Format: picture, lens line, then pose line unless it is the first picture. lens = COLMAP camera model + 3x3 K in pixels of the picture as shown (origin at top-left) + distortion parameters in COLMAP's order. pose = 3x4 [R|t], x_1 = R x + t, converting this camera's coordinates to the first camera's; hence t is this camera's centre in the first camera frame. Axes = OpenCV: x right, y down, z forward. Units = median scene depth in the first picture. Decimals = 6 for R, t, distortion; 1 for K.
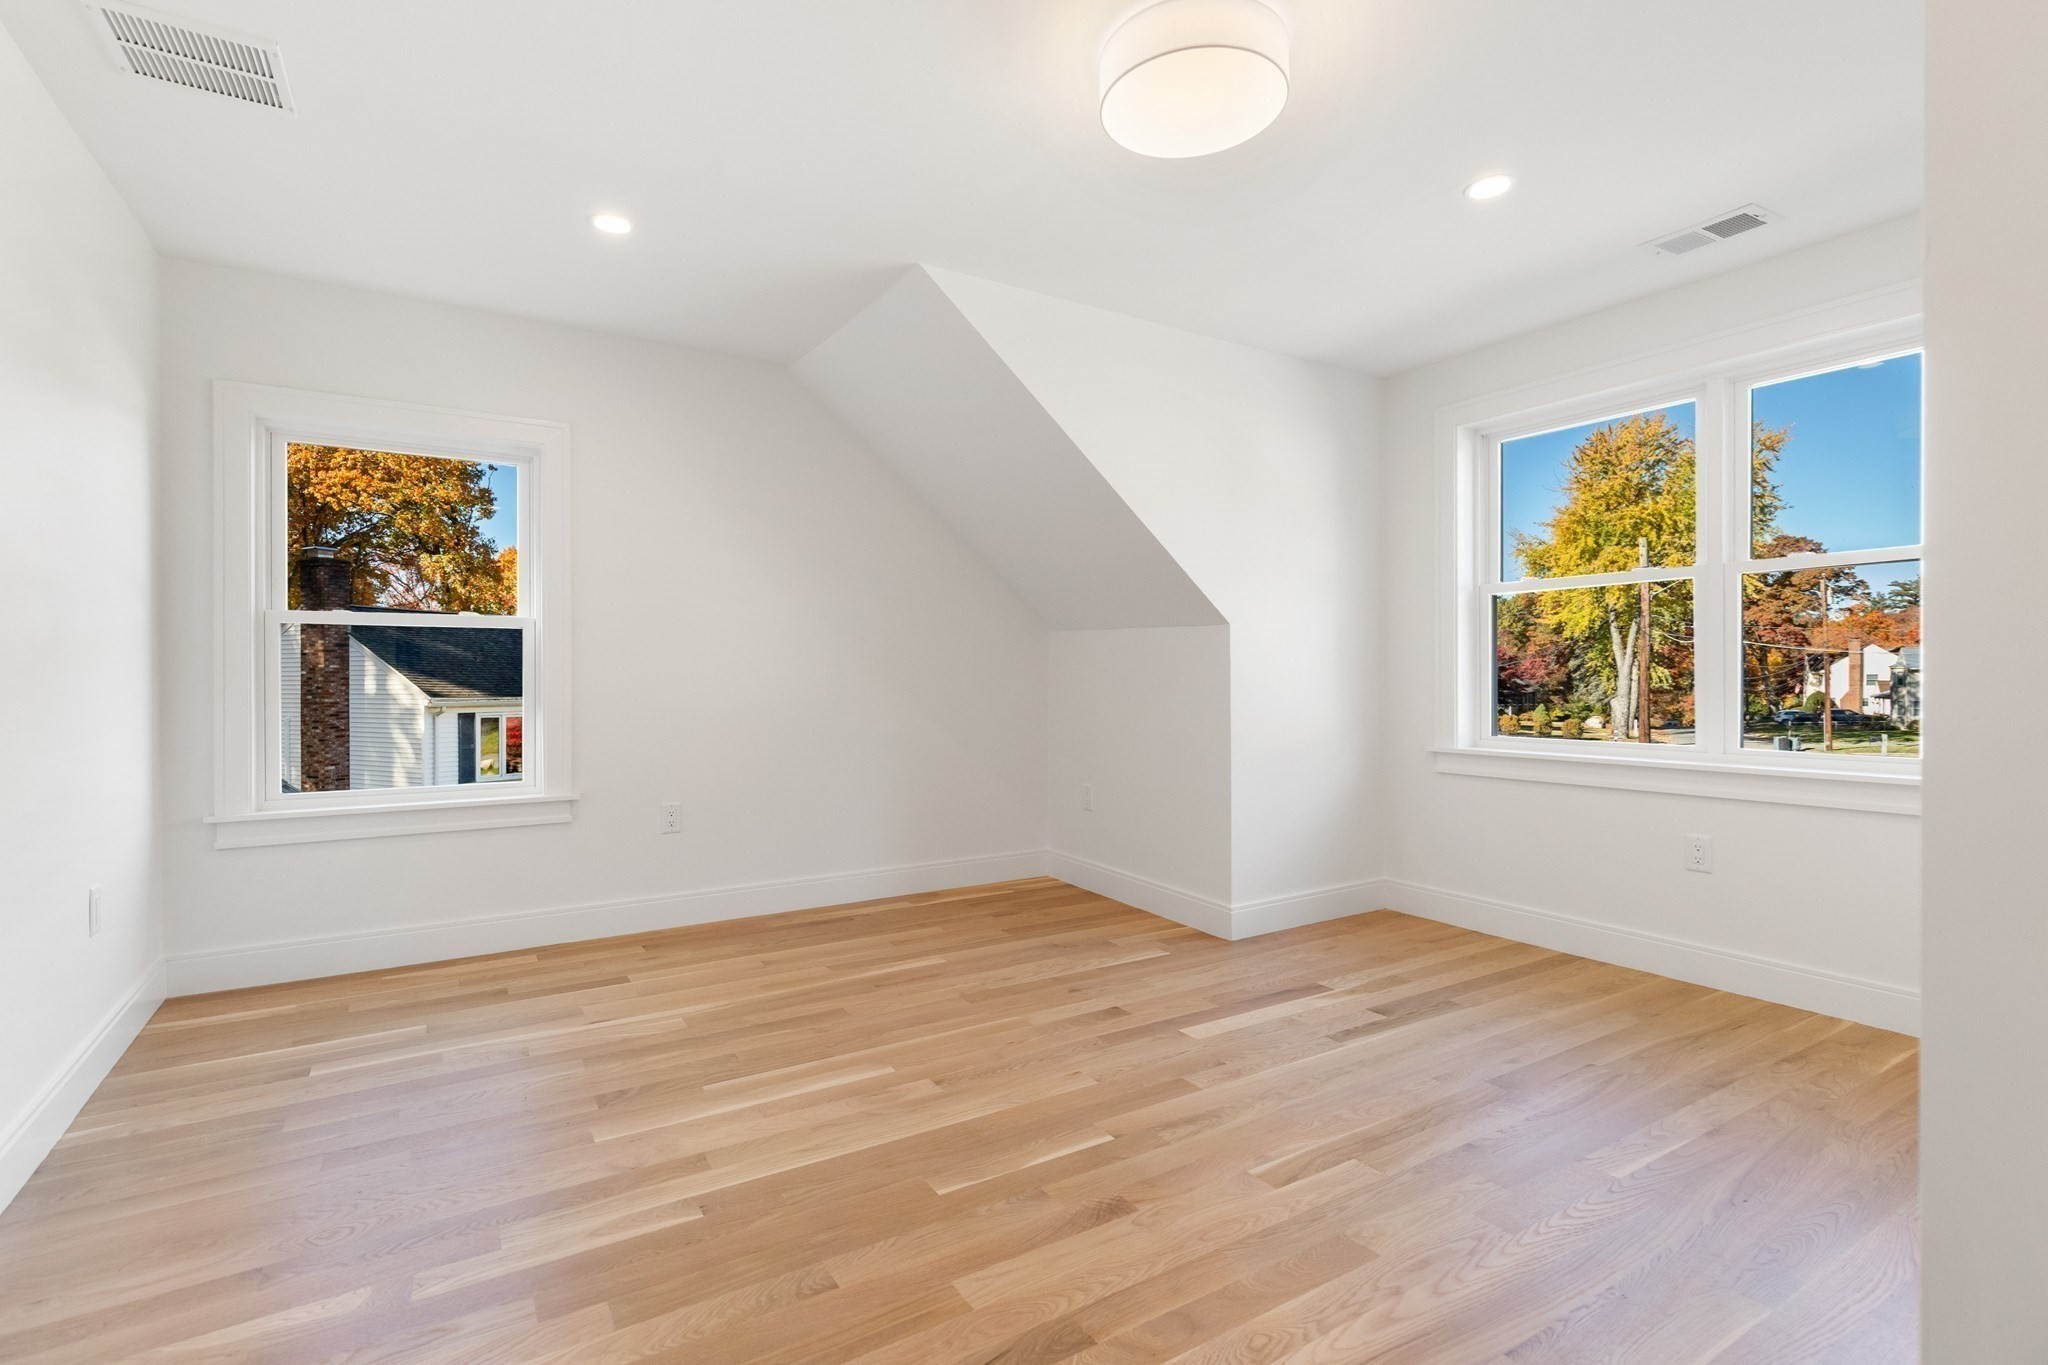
lens RADIAL K [[936.7, 0, 1007.0], [0, 936.7, 676.6], [0, 0, 1]] dist [0.000483, -0.000368]
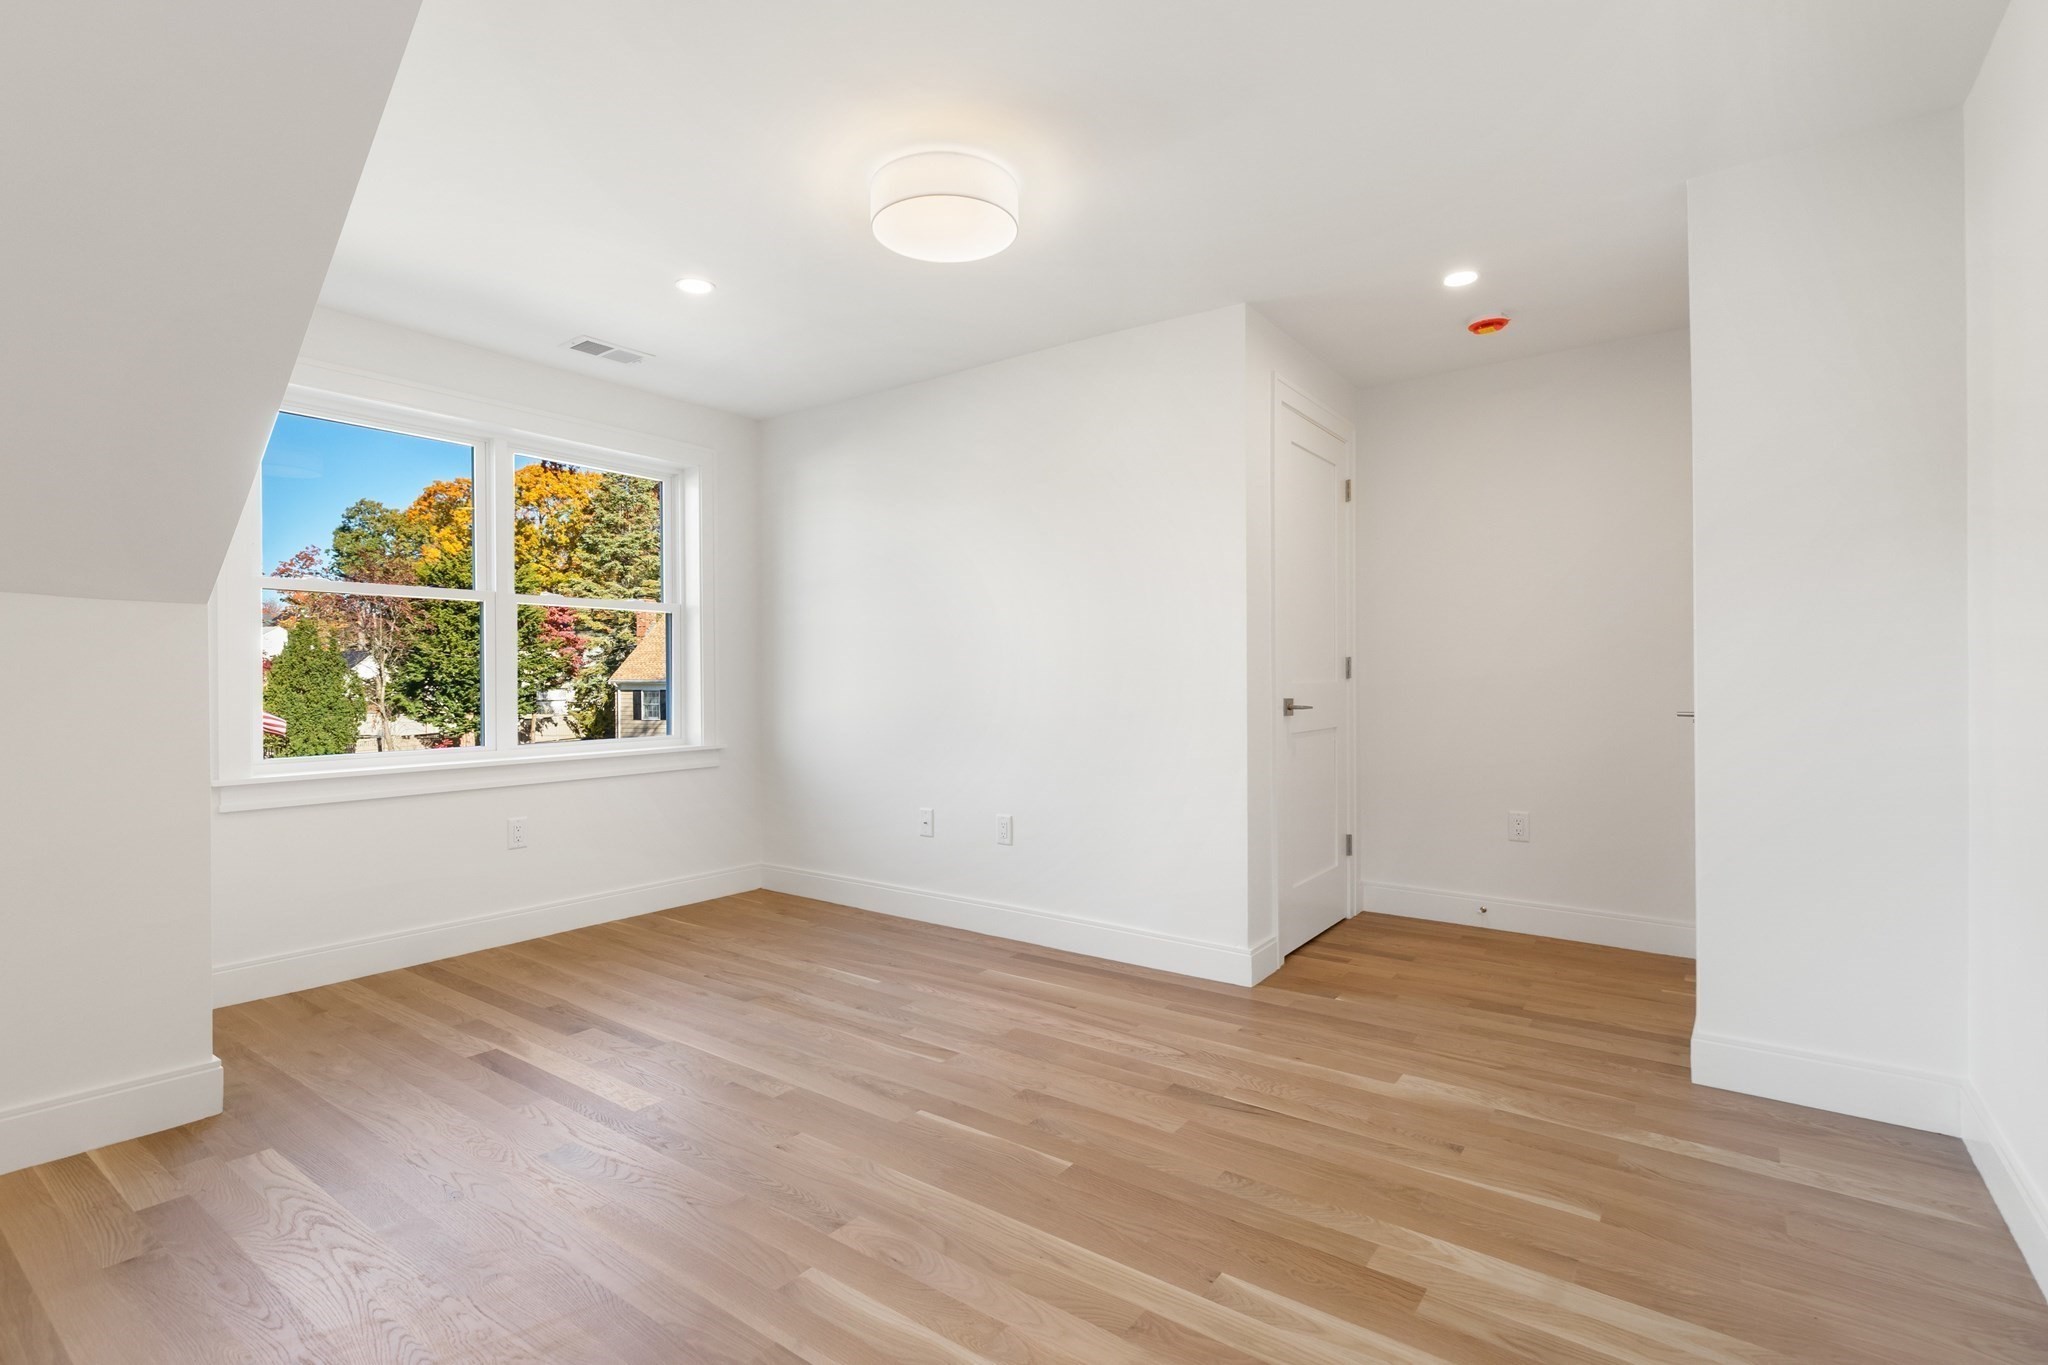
lens RADIAL K [[936.7, 0, 1007.0], [0, 936.7, 676.6], [0, 0, 1]] dist [0.000483, -0.000368]
pose [[-0.352447, 0.004722, 0.935820, -0.659870], [0.005767, 0.999979, -0.002874, -0.005906], [-0.935814, 0.004384, -0.352467, 0.899585]]
